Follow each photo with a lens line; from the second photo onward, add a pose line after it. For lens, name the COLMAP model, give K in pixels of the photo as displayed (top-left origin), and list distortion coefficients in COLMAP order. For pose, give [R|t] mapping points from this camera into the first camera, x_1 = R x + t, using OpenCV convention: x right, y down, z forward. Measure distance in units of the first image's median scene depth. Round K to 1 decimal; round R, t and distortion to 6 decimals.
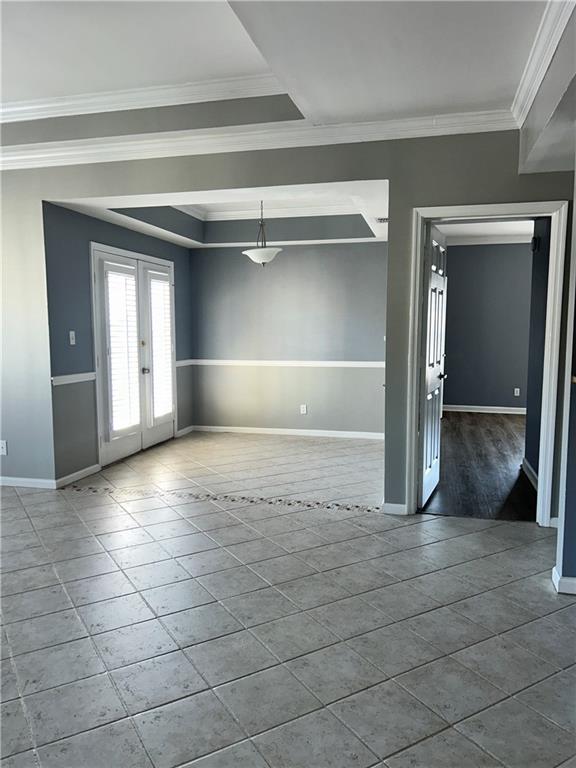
lens RADIAL K [[568.7, 0, 288.0], [0, 568.7, 384.0], [0, 0, 1]] dist [0.181152, -0.000439]
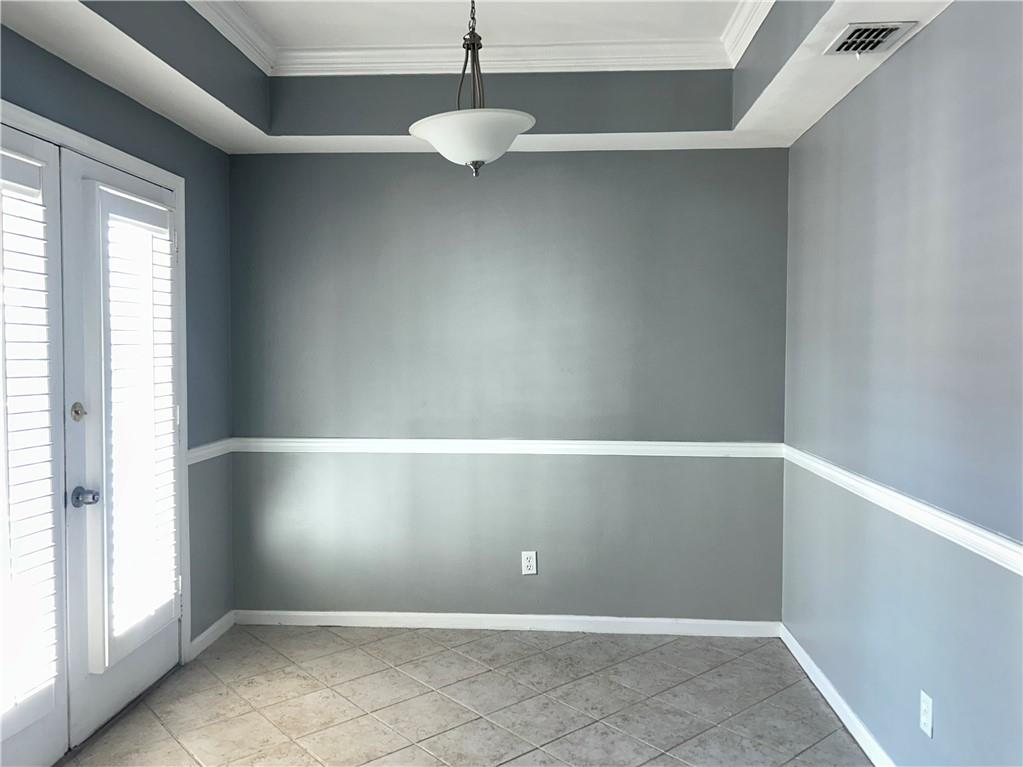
lens RADIAL K [[768.5, 0, 511.5], [0, 768.5, 383.5], [0, 0, 1]] dist [0.043303, -0.004005]
pose [[0.980884, -0.005171, 0.194524, -0.090772], [0.015115, 0.998651, -0.049673, -0.054828], [-0.194005, 0.051663, 0.979639, 0.482094]]
